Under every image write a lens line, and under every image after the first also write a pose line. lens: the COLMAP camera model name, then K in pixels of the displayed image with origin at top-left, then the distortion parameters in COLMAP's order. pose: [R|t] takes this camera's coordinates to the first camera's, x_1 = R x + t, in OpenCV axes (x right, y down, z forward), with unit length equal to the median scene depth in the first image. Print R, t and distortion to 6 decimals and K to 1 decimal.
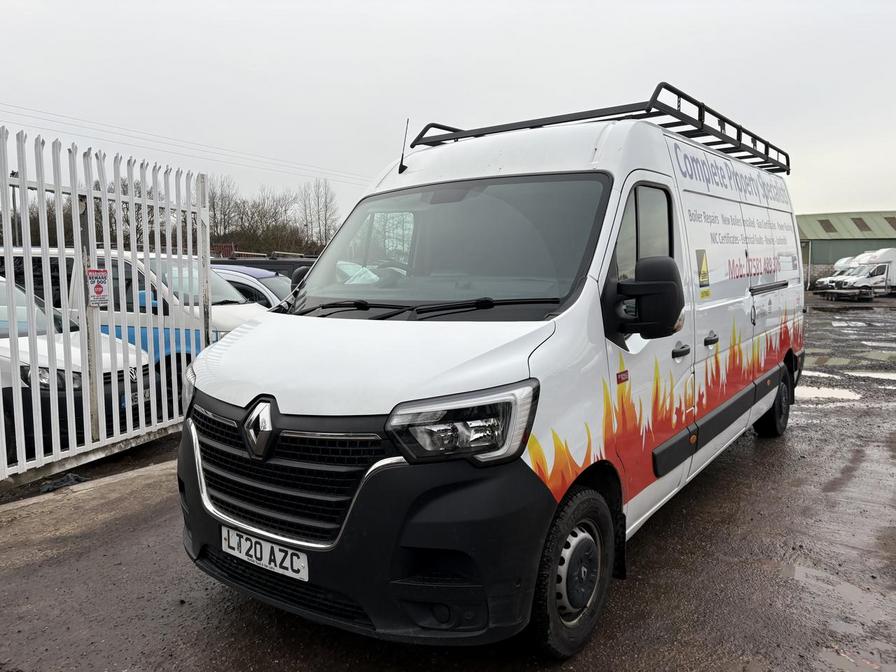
lens RADIAL K [[768.3, 0, 422.4], [0, 768.3, 335.4], [0, 0, 1]] dist [0.002774, -0.006273]
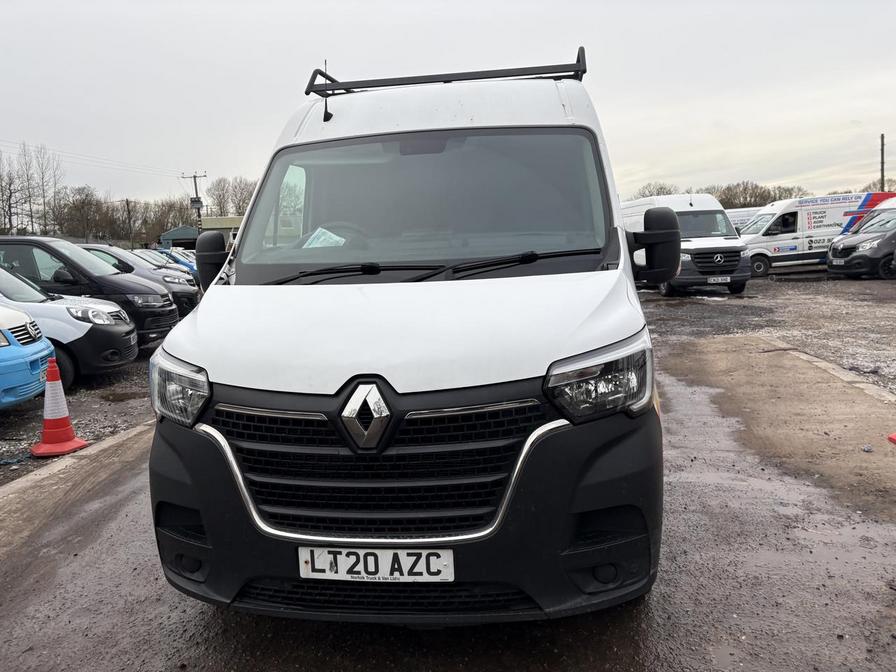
lens RADIAL K [[768.3, 0, 422.4], [0, 768.3, 335.4], [0, 0, 1]] dist [0.002774, -0.006273]
pose [[0.848675, -0.087800, 0.521576, -0.583970], [0.075746, 0.996137, 0.044436, 0.003300], [-0.523463, 0.001796, 0.852047, 0.269405]]
